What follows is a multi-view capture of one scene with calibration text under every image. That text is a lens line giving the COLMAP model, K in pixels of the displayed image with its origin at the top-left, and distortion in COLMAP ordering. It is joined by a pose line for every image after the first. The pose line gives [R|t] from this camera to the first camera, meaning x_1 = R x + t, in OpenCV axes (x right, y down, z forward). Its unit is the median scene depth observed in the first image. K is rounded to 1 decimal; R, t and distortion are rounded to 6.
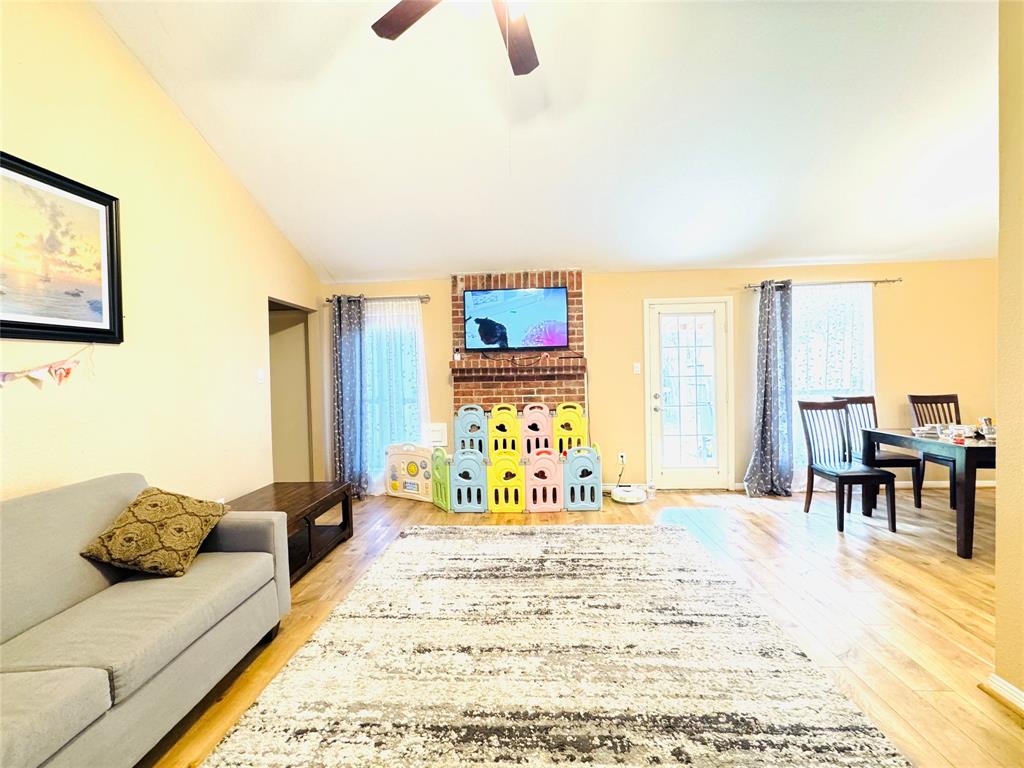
lens RADIAL K [[409.3, 0, 511.1], [0, 409.3, 382.1], [0, 0, 1]] dist [-0.003889, -0.000190]
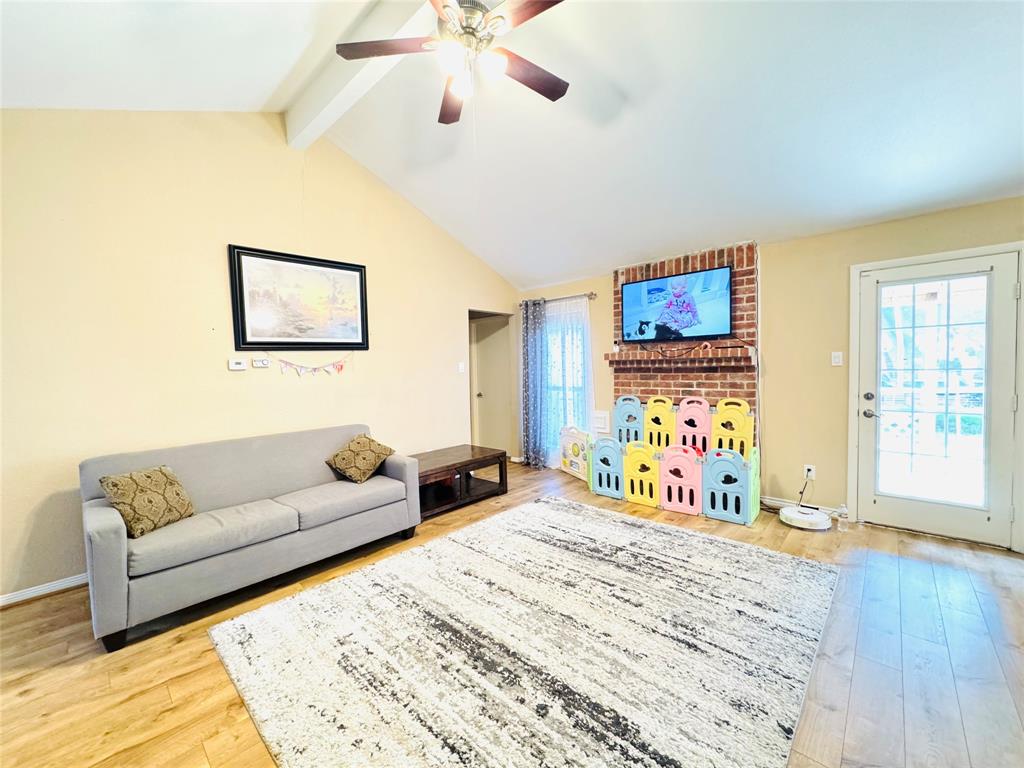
lens RADIAL K [[409.3, 0, 511.3], [0, 409.3, 382.4], [0, 0, 1]] dist [-0.003889, -0.000190]
pose [[0.769487, 0.029631, -0.637975, 0.438336], [-0.006314, 0.999227, 0.038794, -0.020288], [0.638631, -0.025823, 0.769079, 0.035158]]
